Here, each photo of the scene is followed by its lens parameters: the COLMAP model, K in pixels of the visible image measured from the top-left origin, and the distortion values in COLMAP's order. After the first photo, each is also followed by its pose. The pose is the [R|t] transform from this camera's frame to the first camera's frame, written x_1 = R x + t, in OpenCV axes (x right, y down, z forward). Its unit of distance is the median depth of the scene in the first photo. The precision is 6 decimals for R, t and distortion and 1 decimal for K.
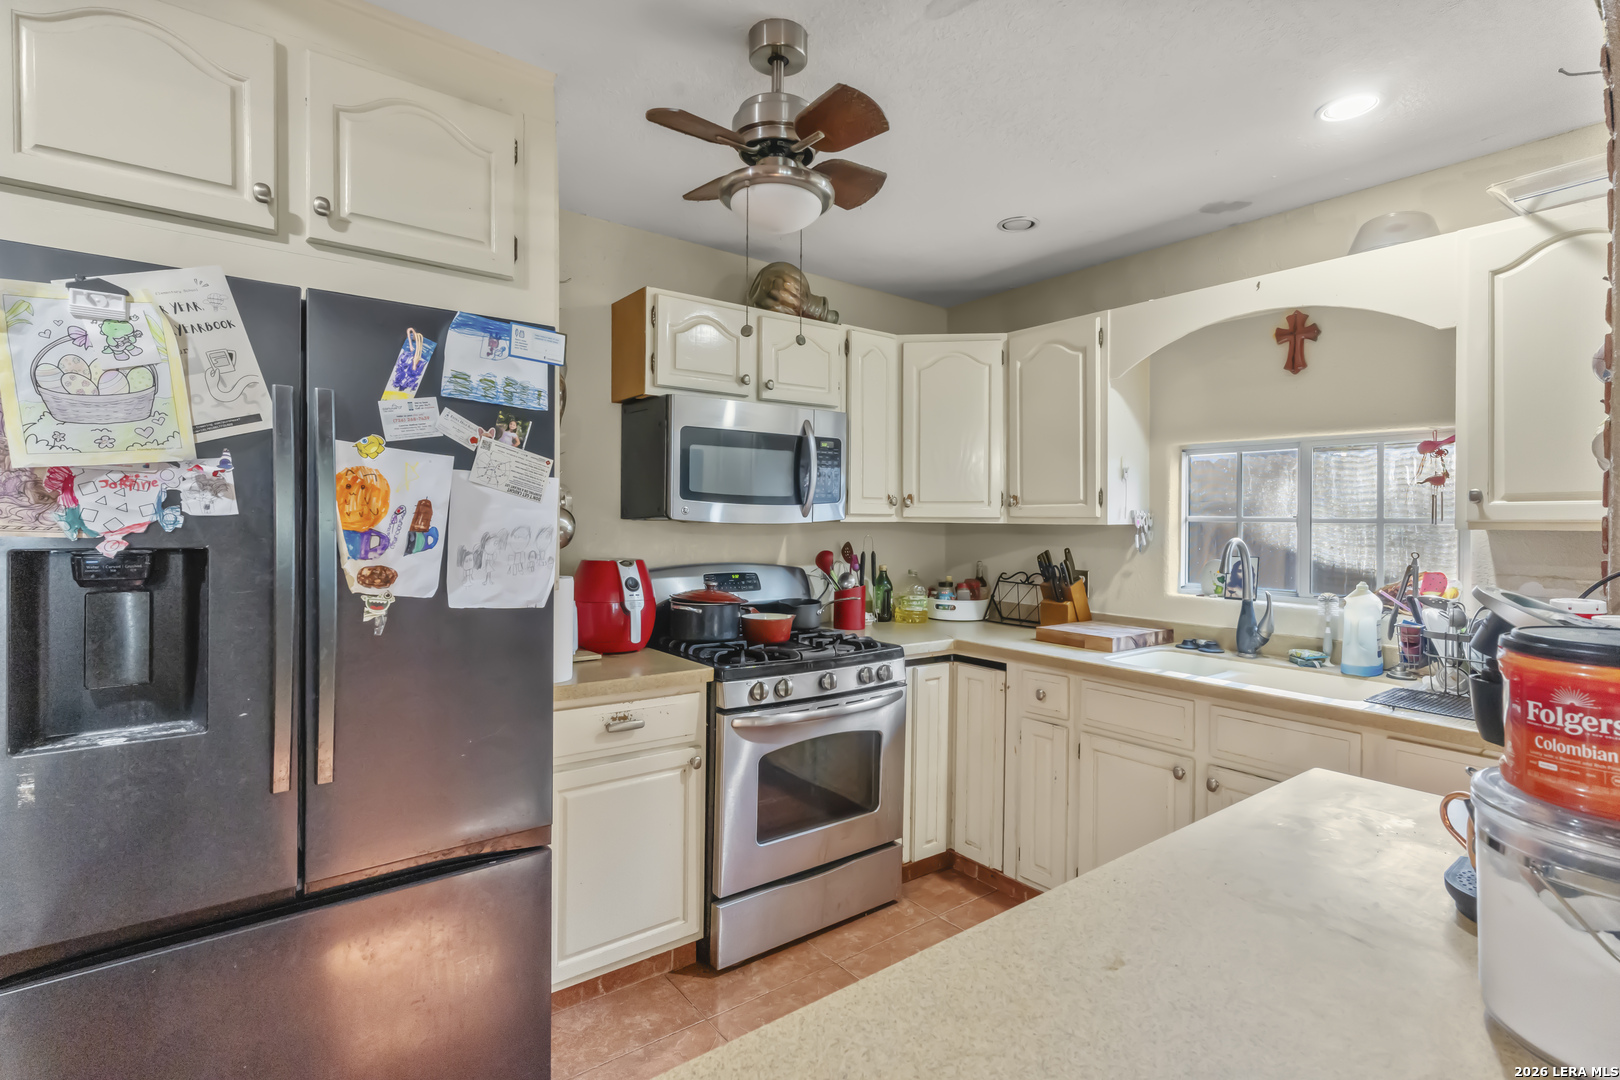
lens RADIAL K [[774.2, 0, 811.2], [0, 774.2, 524.7], [0, 0, 1]] dist [0.009258, -0.001271]
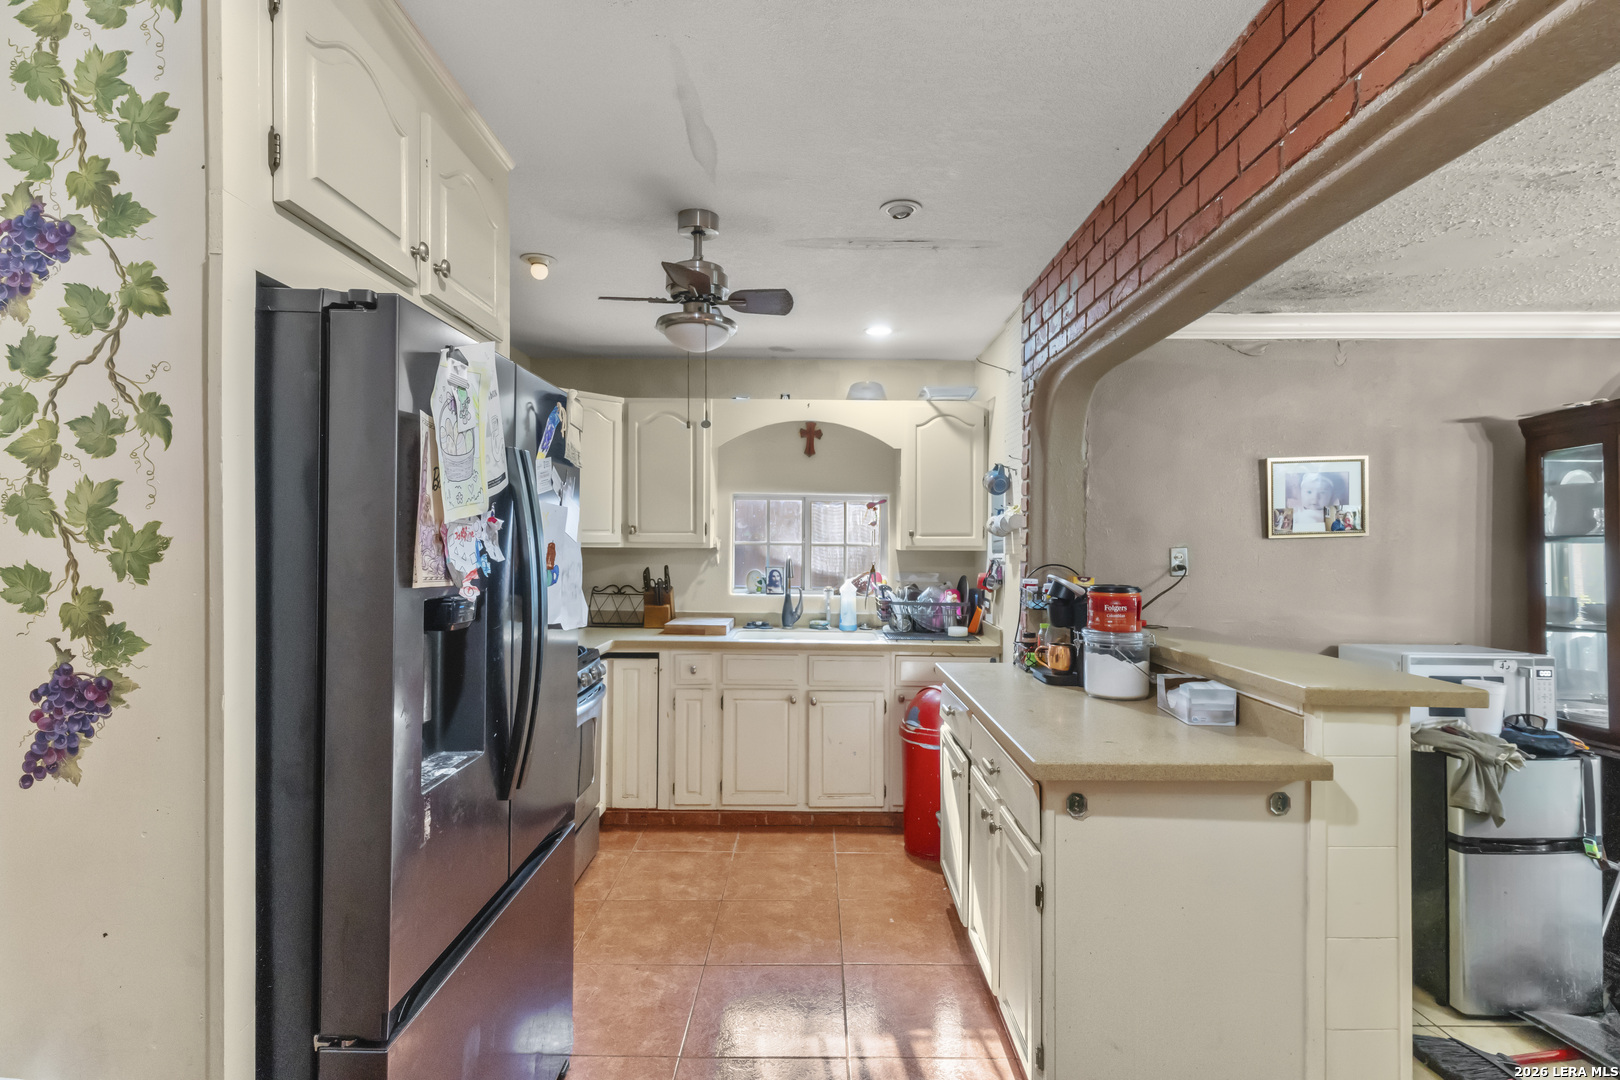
lens RADIAL K [[774.2, 0, 802.1], [0, 774.2, 543.4], [0, 0, 1]] dist [0.009258, -0.001271]
pose [[0.624777, -0.009169, 0.780749, -0.679915], [0.002527, 0.999950, 0.009721, -0.023980], [-0.780799, -0.004101, 0.624769, -0.033275]]
